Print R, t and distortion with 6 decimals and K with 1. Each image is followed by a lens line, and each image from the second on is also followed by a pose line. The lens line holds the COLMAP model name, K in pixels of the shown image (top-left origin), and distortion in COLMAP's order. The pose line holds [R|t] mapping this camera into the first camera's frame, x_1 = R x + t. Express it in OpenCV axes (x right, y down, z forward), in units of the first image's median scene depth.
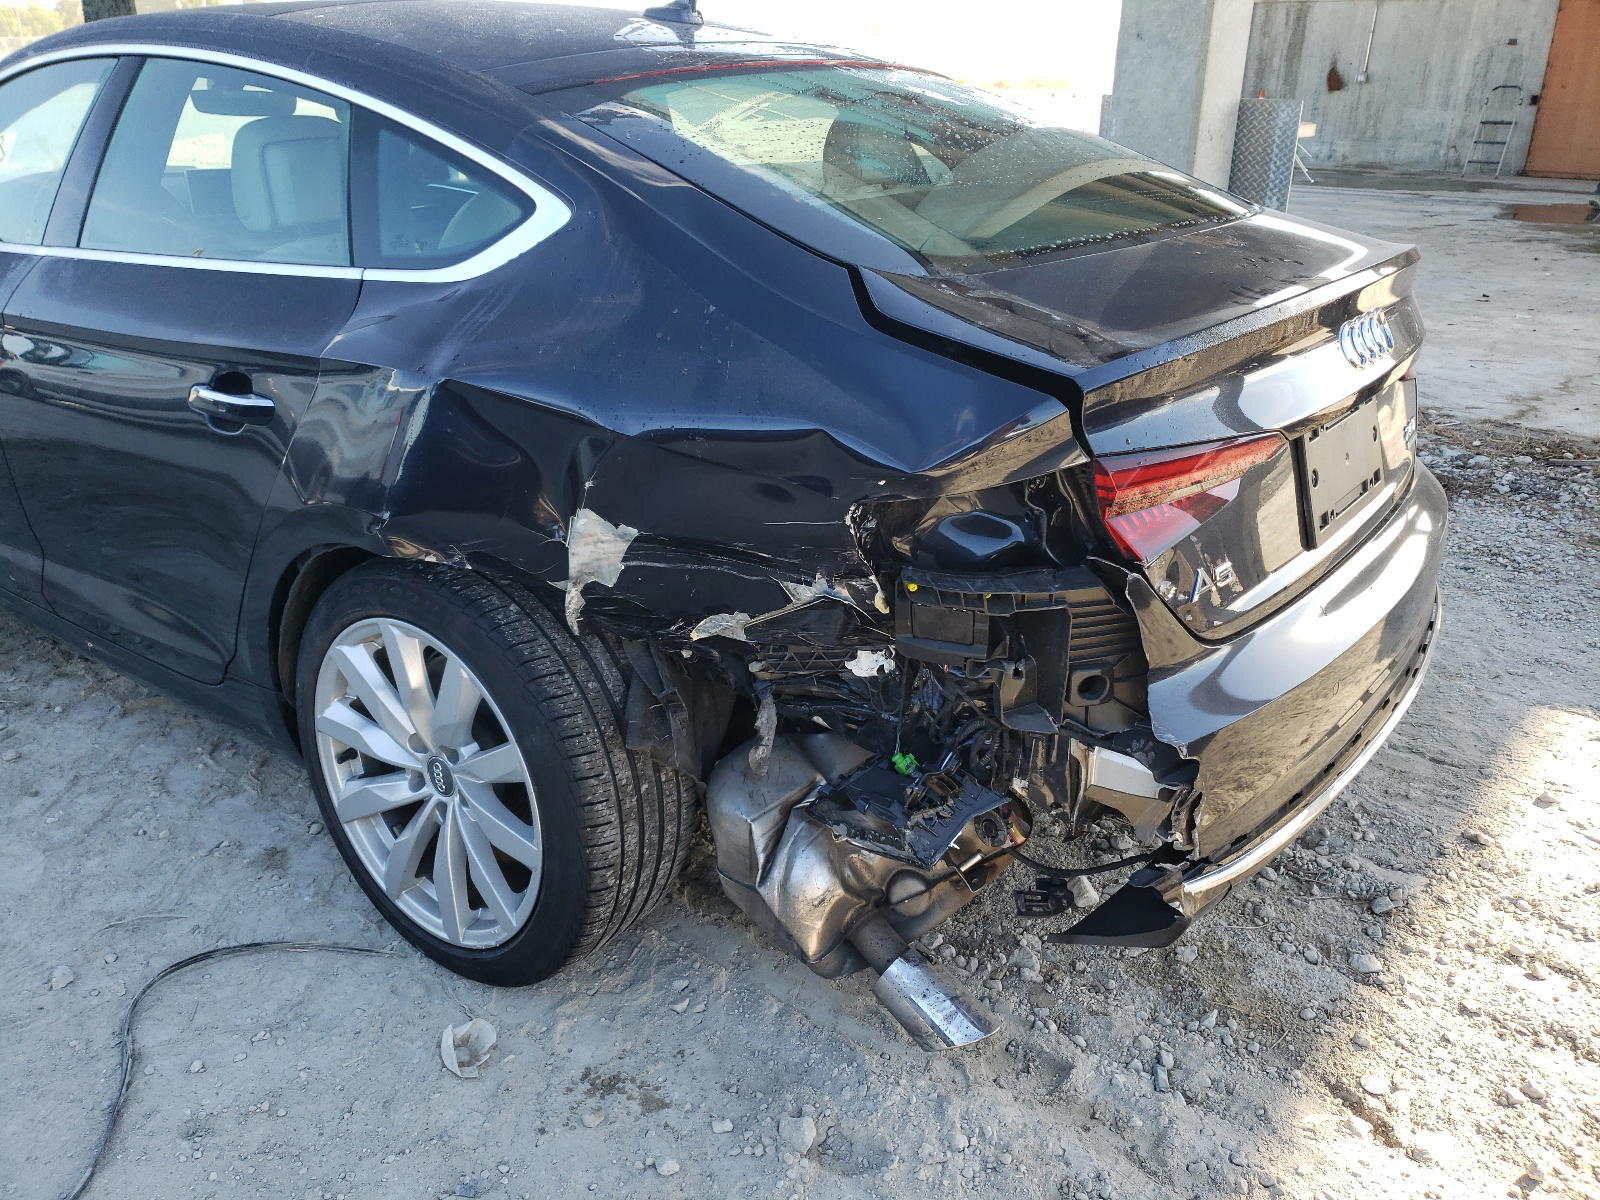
lens RADIAL K [[1187.9, 0, 772.8], [0, 1187.9, 574.8], [0, 0, 1]] dist [-0.054598, 0.091015]
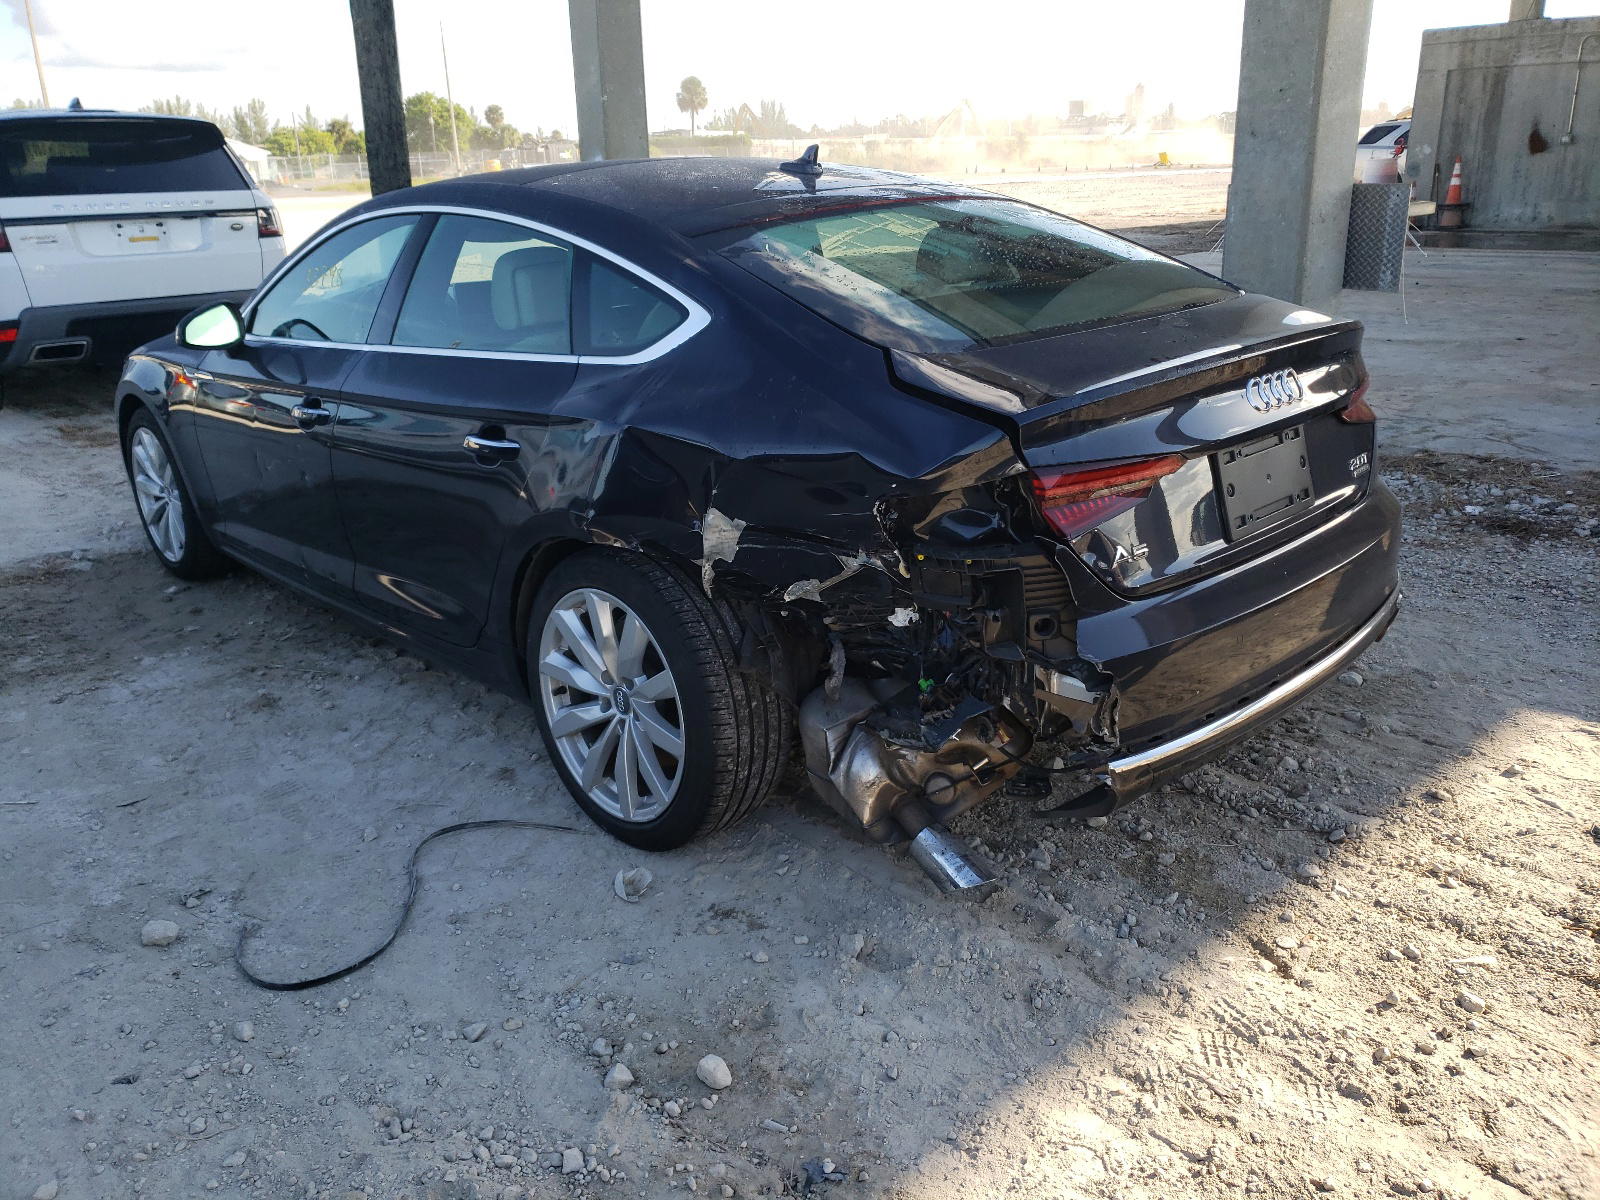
lens RADIAL K [[1270.2, 0, 800.0], [0, 1270.2, 600.0], [0, 0, 1]] dist [0.009273, -0.001183]
pose [[0.987097, 0.009619, -0.159836, 0.186772], [-0.018643, 0.998309, -0.055055, 0.130219], [0.159036, 0.057325, 0.985607, -0.516646]]
